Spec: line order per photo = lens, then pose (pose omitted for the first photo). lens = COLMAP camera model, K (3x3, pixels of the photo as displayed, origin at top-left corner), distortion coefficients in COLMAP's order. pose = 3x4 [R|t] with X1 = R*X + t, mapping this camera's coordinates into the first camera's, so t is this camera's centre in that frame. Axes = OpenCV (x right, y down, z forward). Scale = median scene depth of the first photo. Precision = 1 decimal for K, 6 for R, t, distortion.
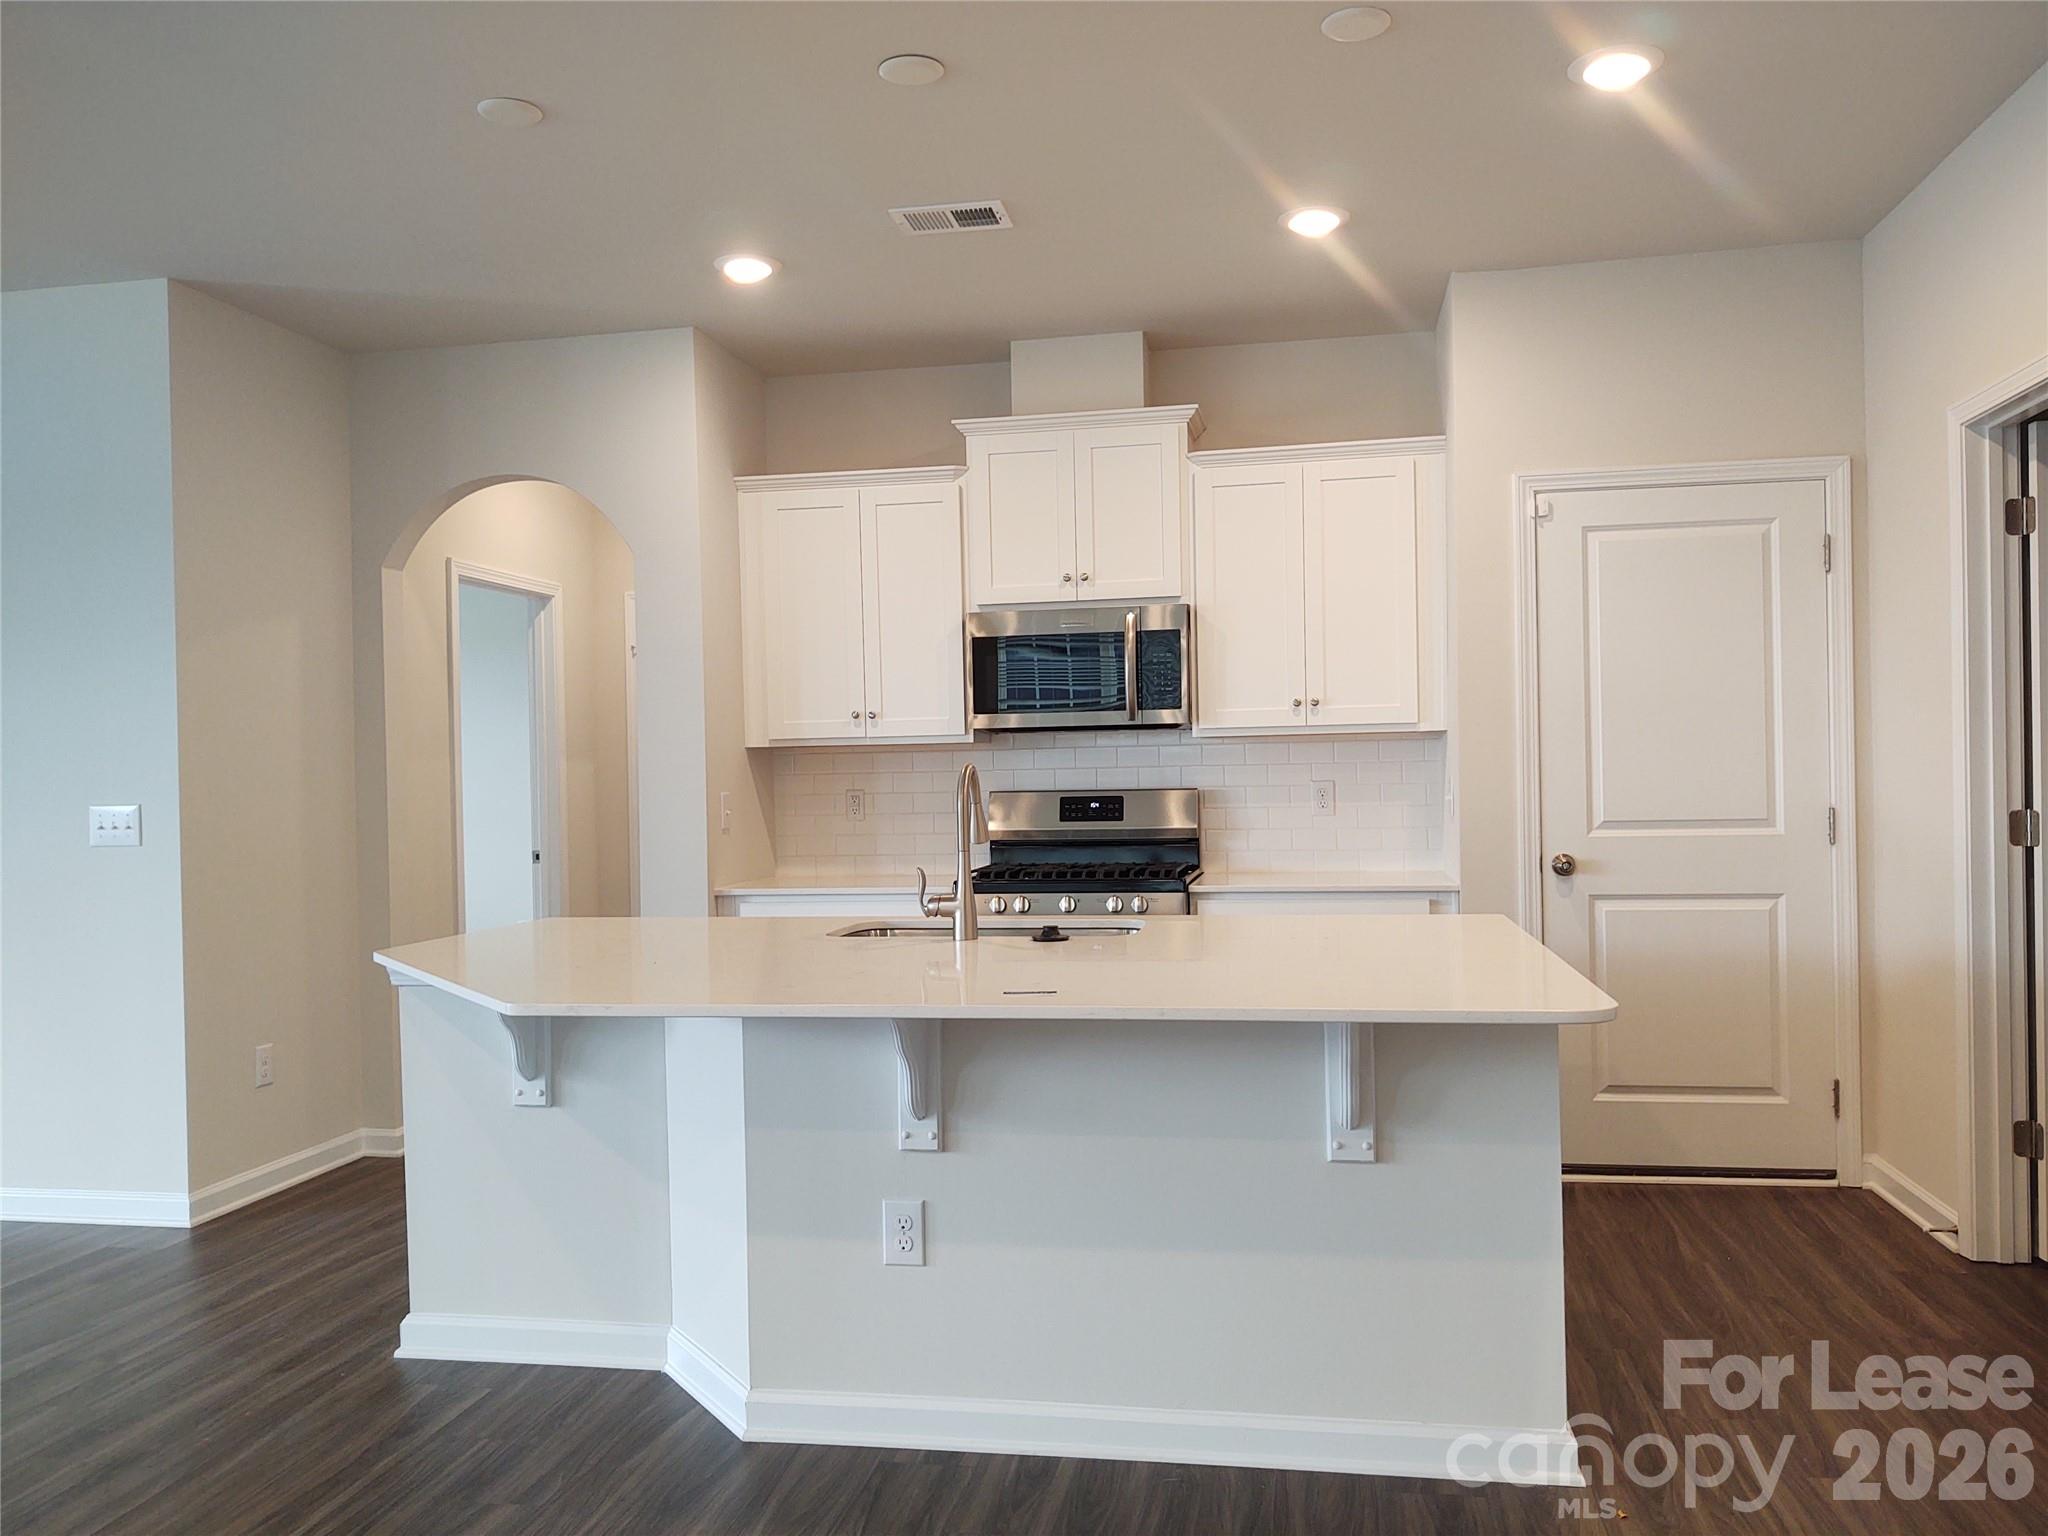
lens RADIAL K [[1541.3, 0, 1019.2], [0, 1541.3, 779.2], [0, 0, 1]] dist [0.056823, -0.131752]
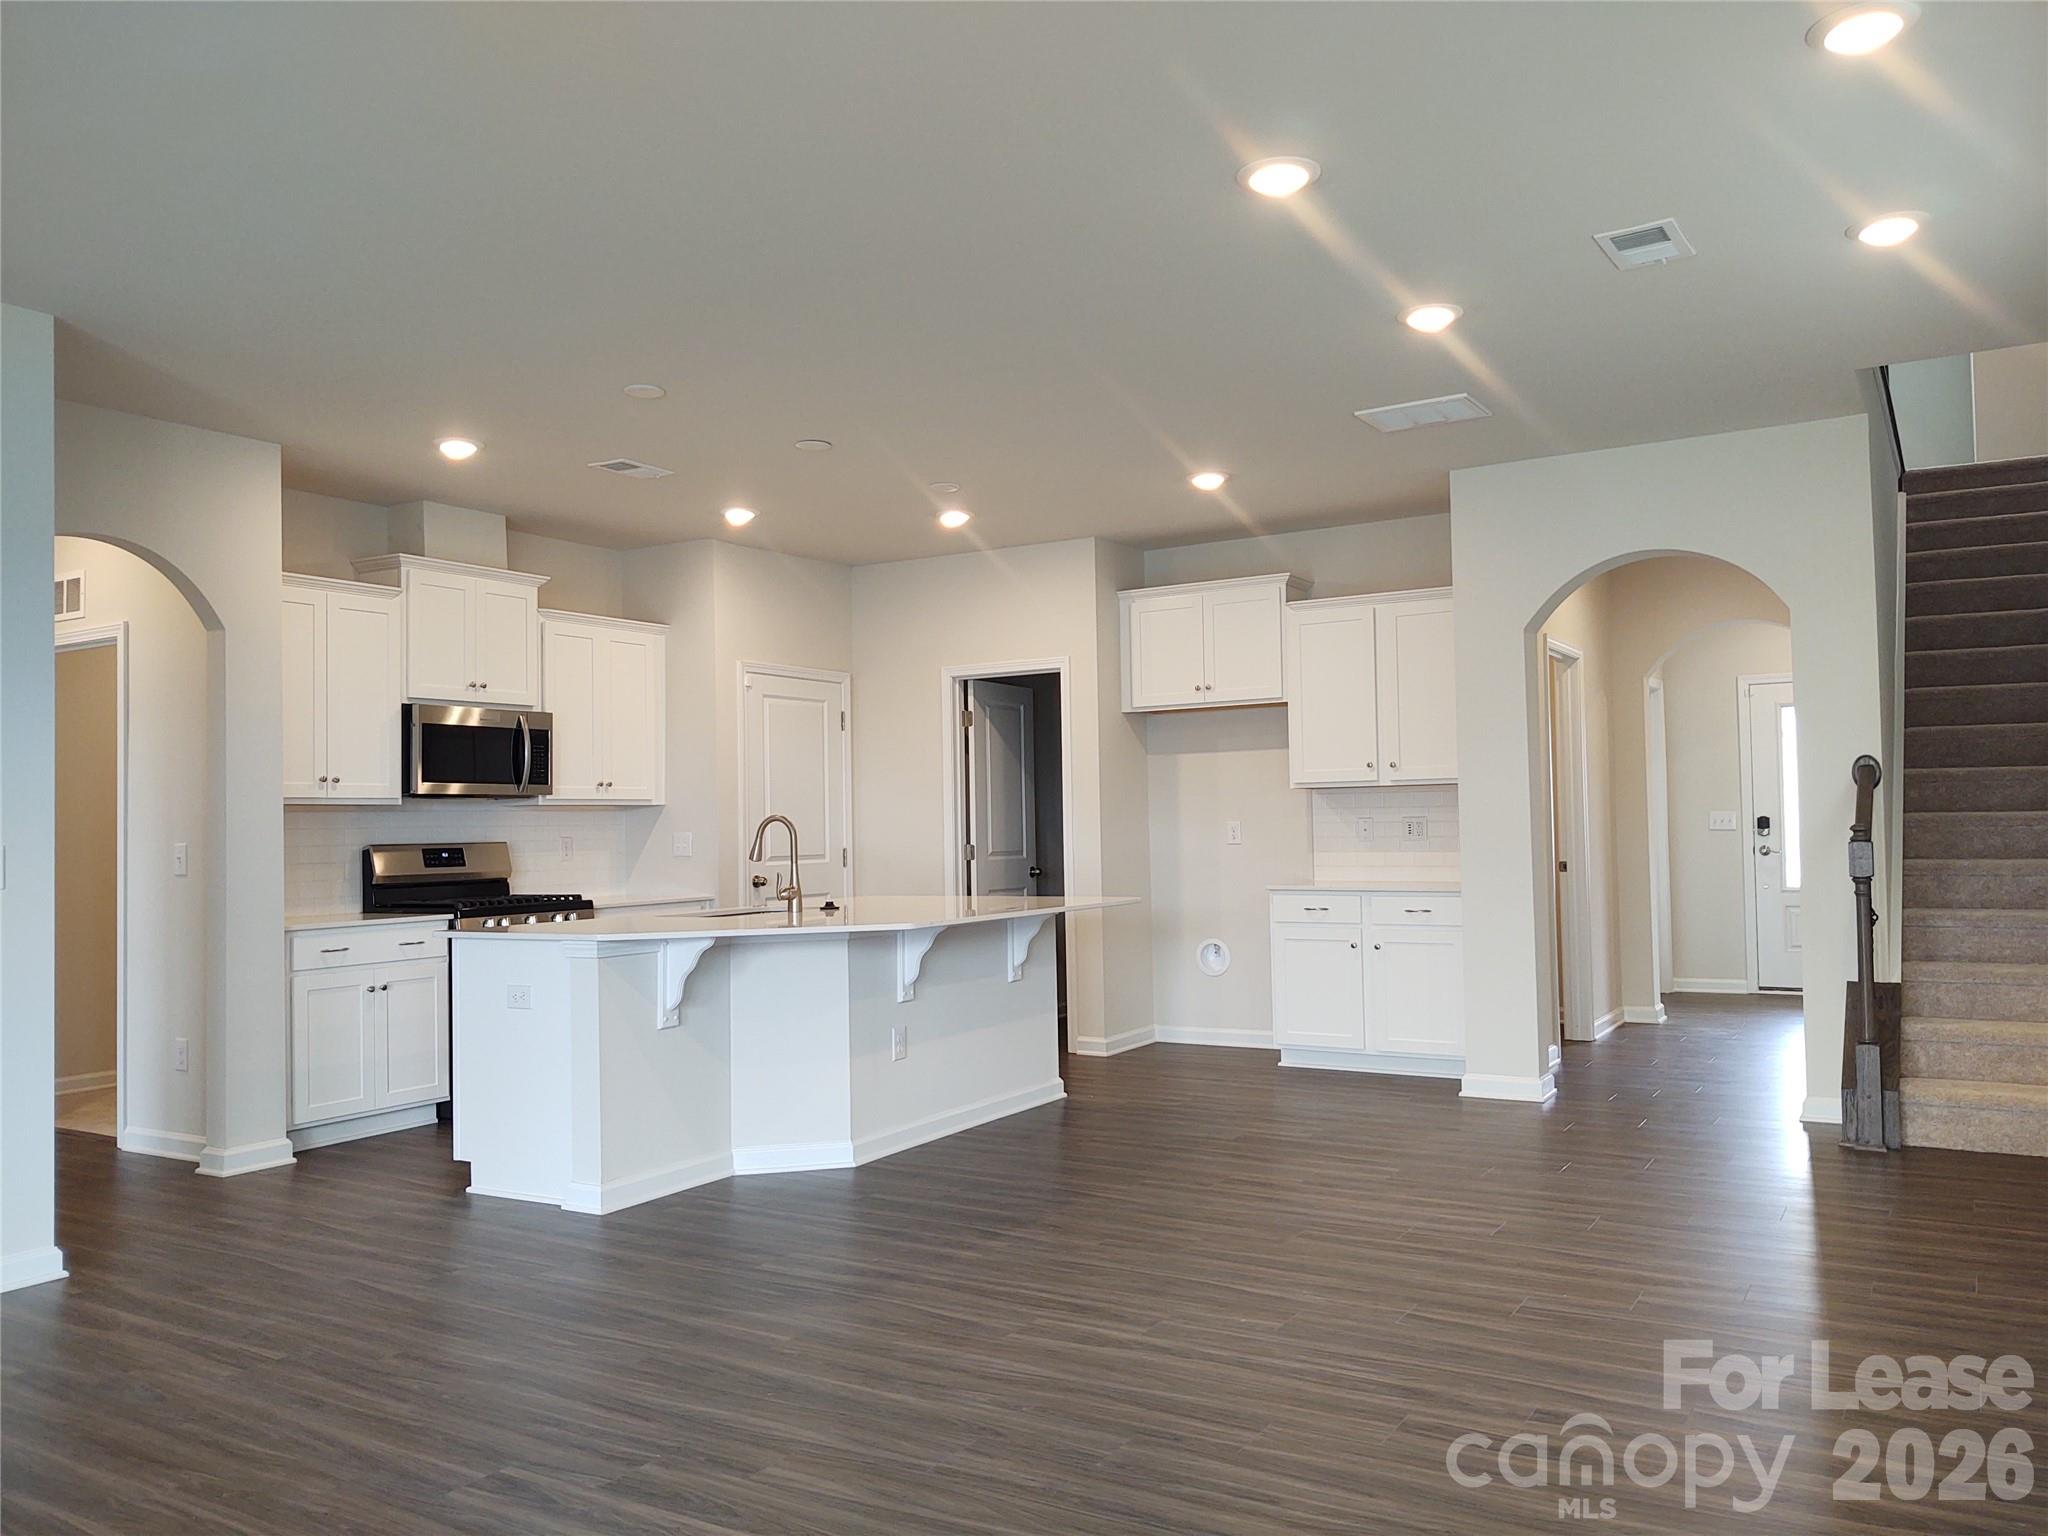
lens RADIAL K [[1593.4, 0, 1018.8], [0, 1593.4, 779.6], [0, 0, 1]] dist [0.006706, -0.015041]
pose [[0.351453, 0.042476, 0.935241, -1.283217], [0.016704, 0.998527, -0.051627, 0.037971], [-0.936056, 0.033767, 0.350226, 0.071223]]
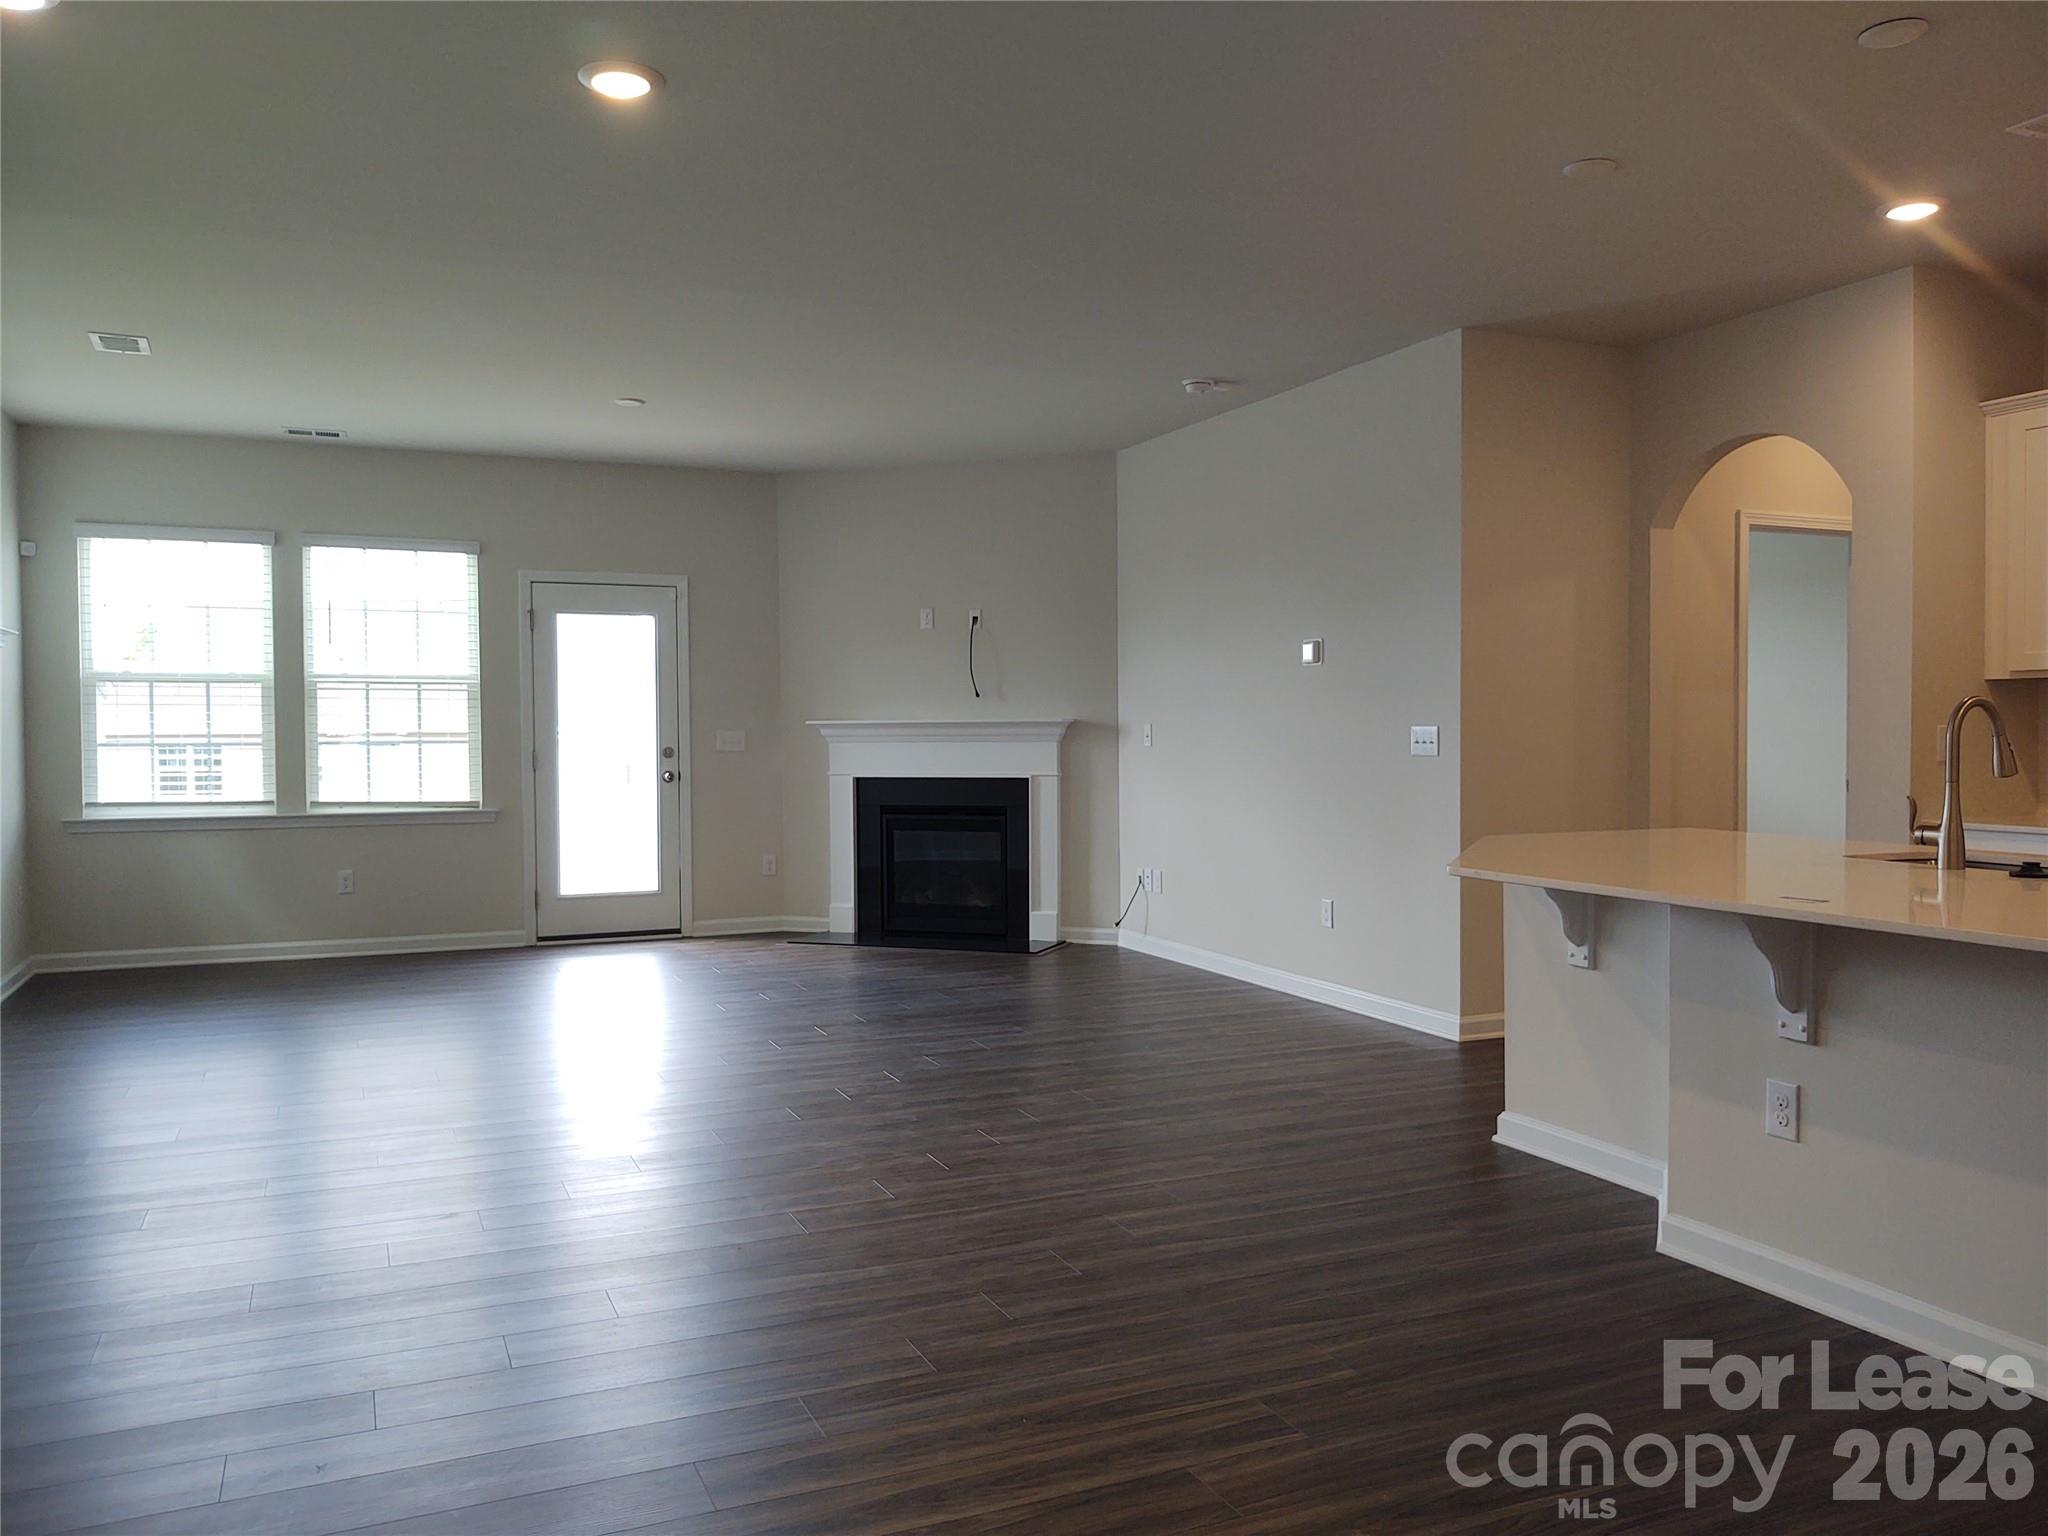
lens RADIAL K [[1541.3, 0, 1019.2], [0, 1541.3, 779.2], [0, 0, 1]] dist [0.056823, -0.131752]
pose [[0.560657, 0.046440, -0.826745, 0.348993], [-0.010056, 0.998734, 0.049281, 0.000062], [0.827987, -0.019316, 0.560415, -0.062531]]
